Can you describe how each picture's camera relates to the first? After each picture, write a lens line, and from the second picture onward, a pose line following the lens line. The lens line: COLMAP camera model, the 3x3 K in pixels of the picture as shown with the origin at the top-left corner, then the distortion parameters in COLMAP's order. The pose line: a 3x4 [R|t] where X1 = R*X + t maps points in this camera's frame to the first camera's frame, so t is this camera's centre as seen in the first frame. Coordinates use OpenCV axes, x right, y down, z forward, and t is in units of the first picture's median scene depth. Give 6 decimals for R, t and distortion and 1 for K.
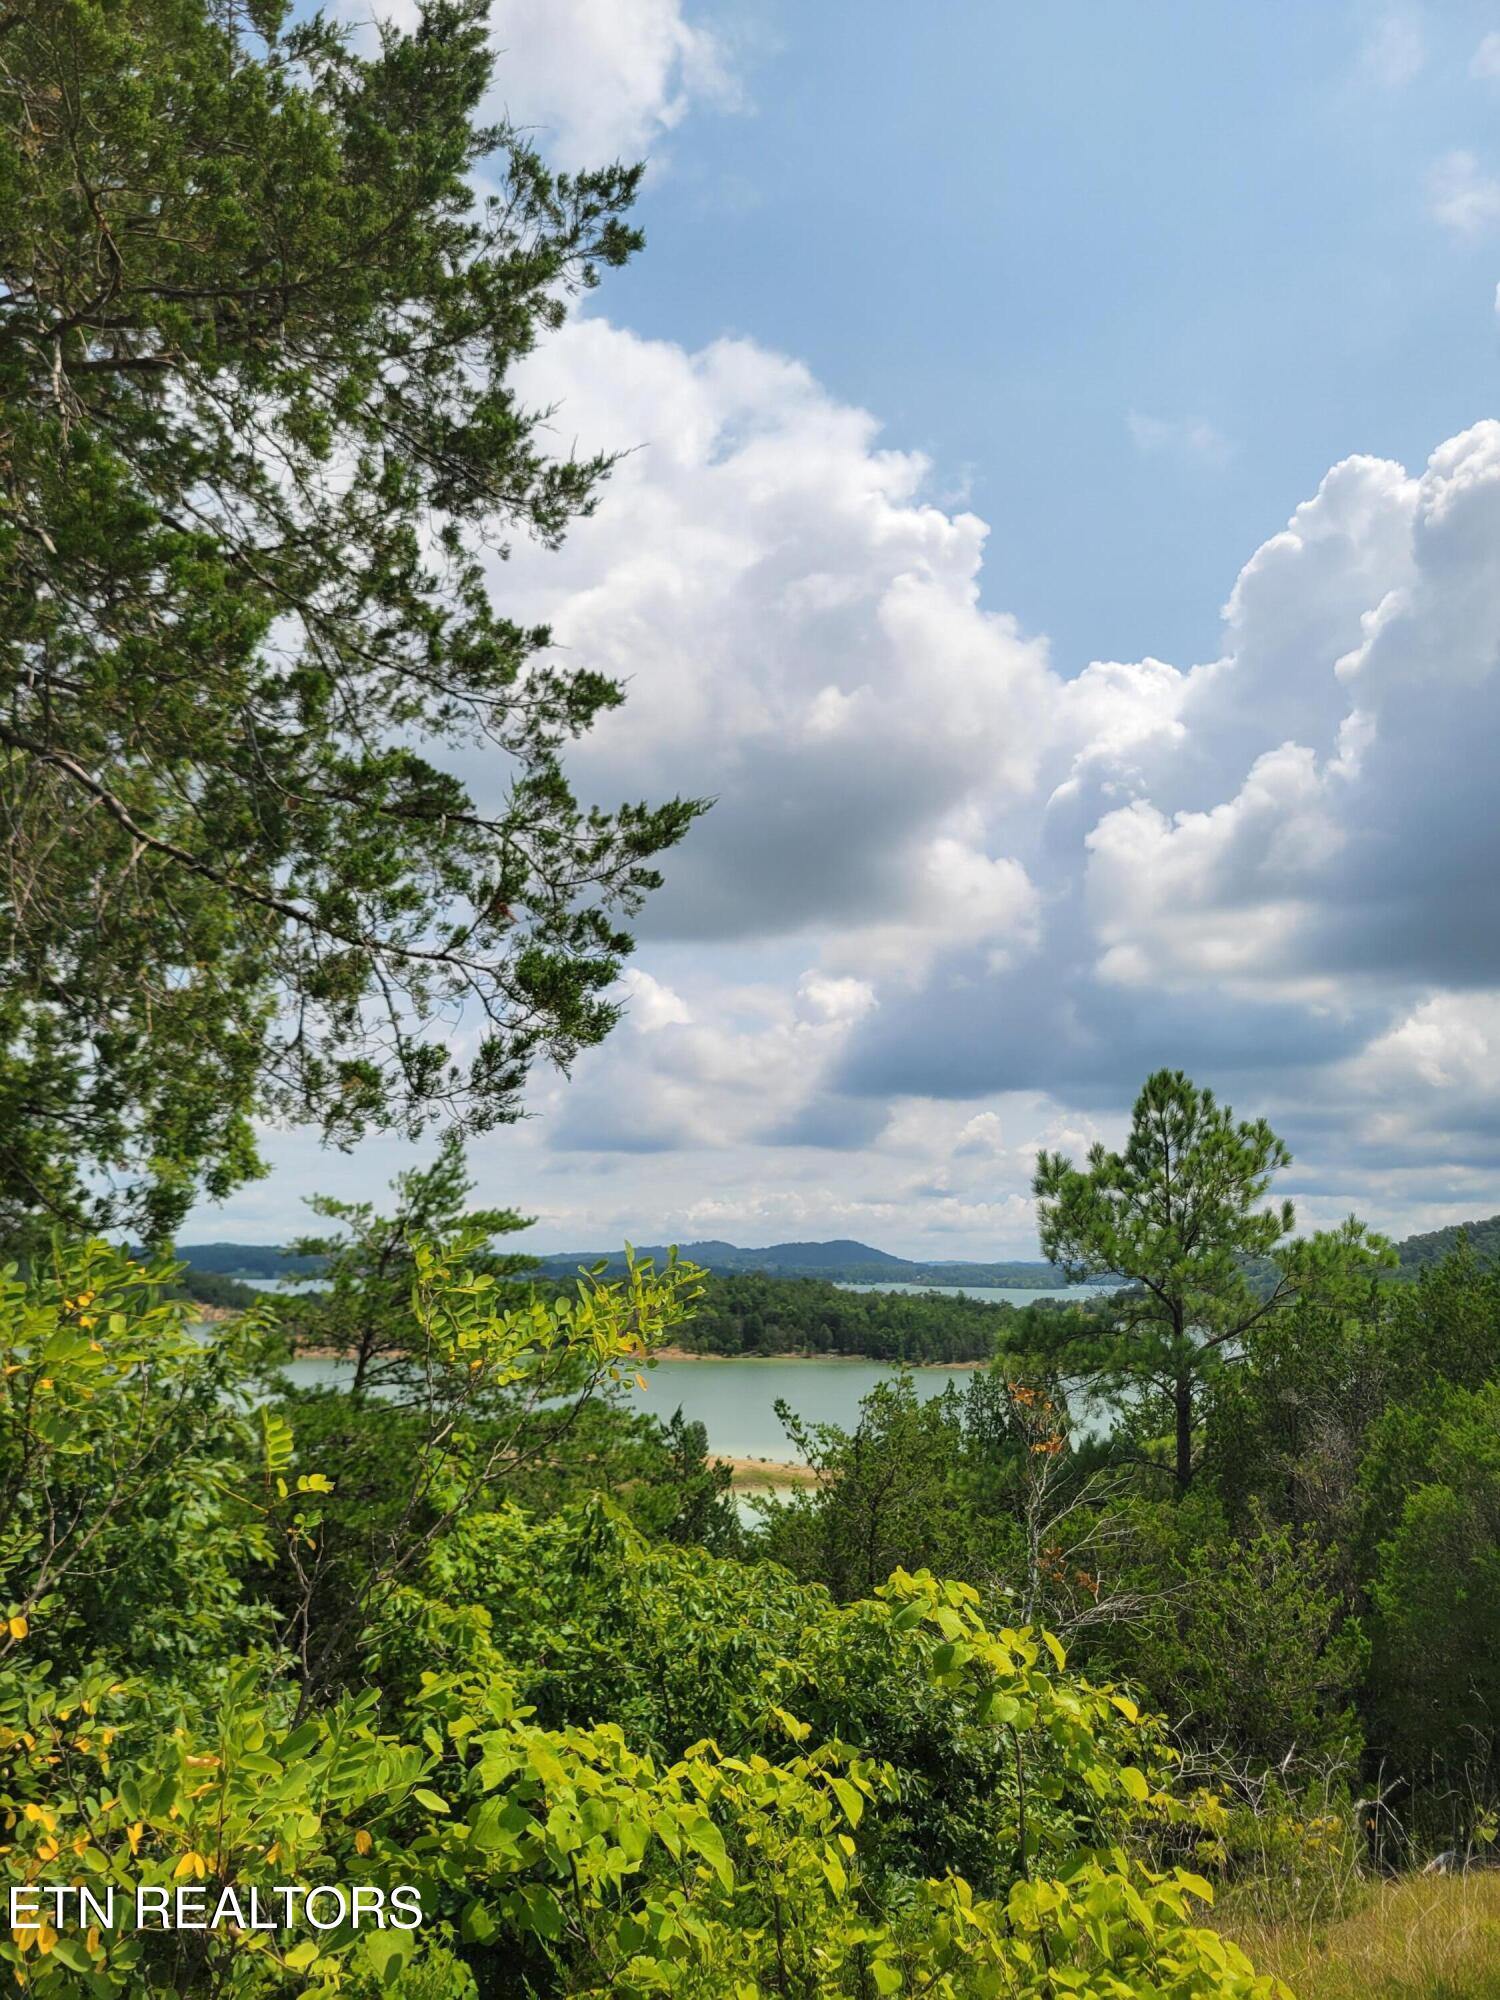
lens RADIAL K [[1494.2, 0, 750.5], [0, 1494.2, 968.9], [0, 0, 1]] dist [0.056019, -0.178139]
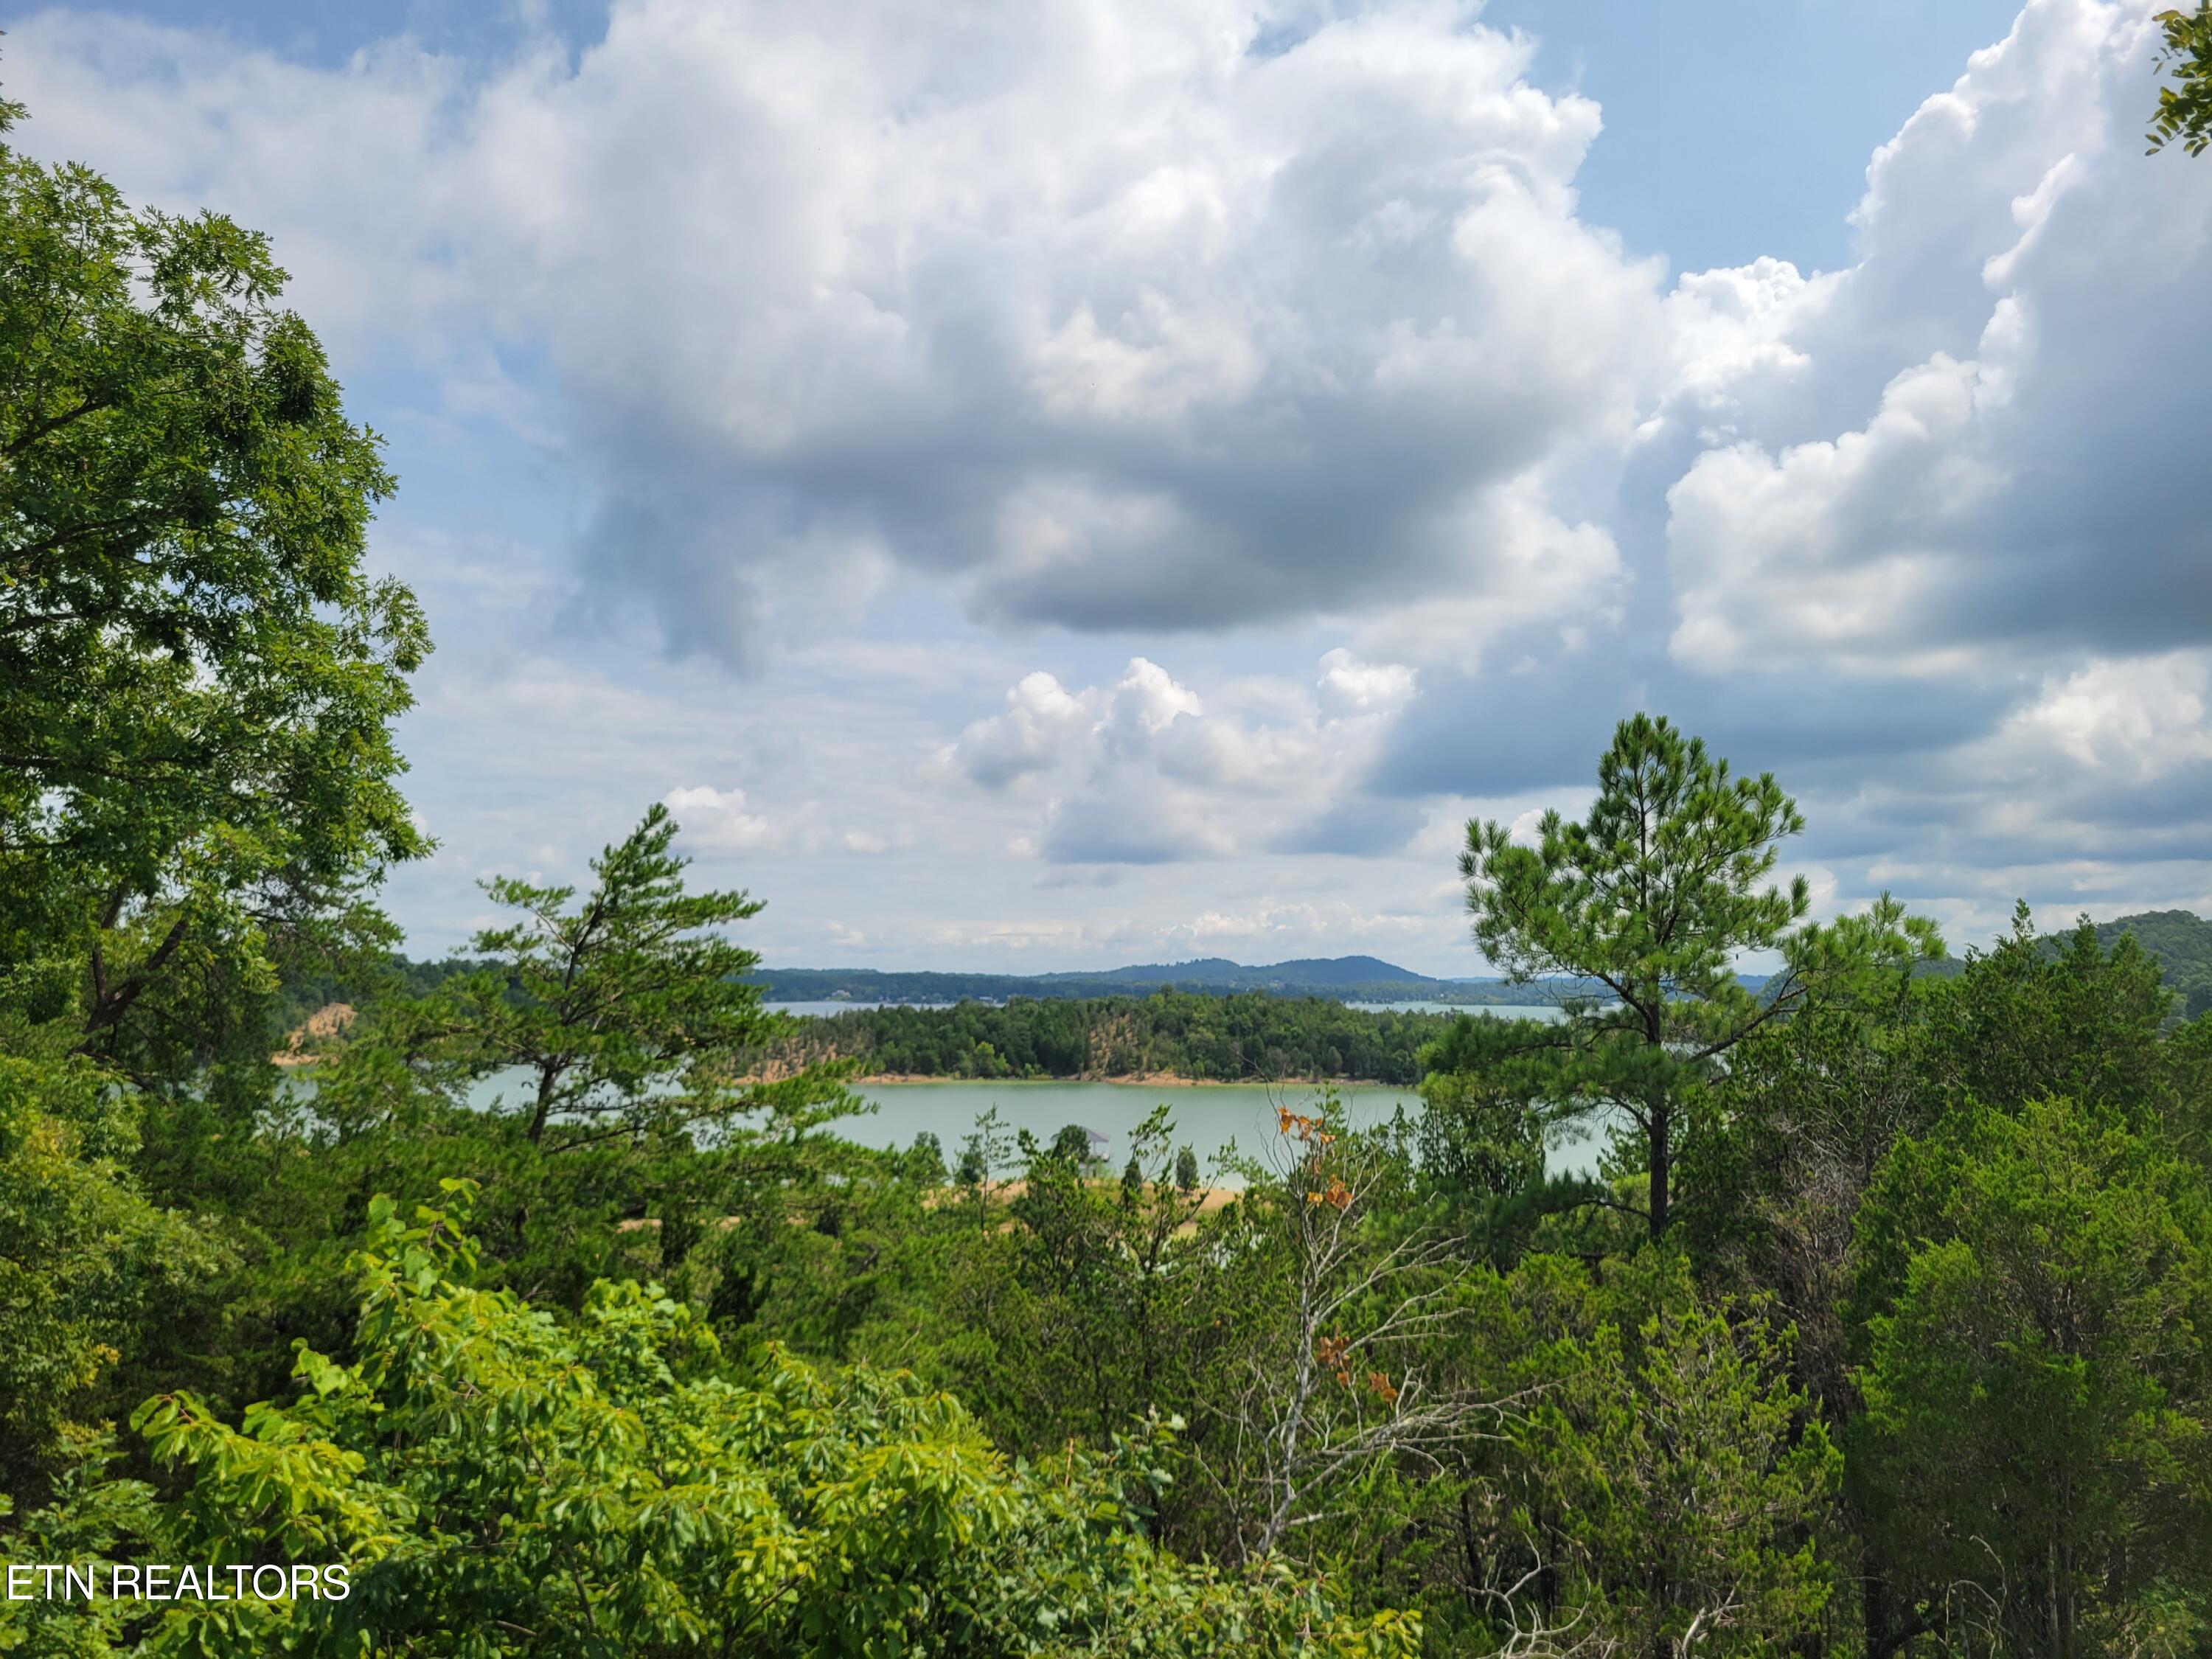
lens RADIAL K [[1651.7, 0, 1106.0], [0, 1651.7, 829.5], [0, 0, 1]] dist [0.066415, -0.051675]
pose [[0.993428, -0.021040, -0.112509, 0.096043], [0.032023, 0.994796, 0.096720, 0.033970], [0.109889, -0.099687, 0.988932, 0.106838]]
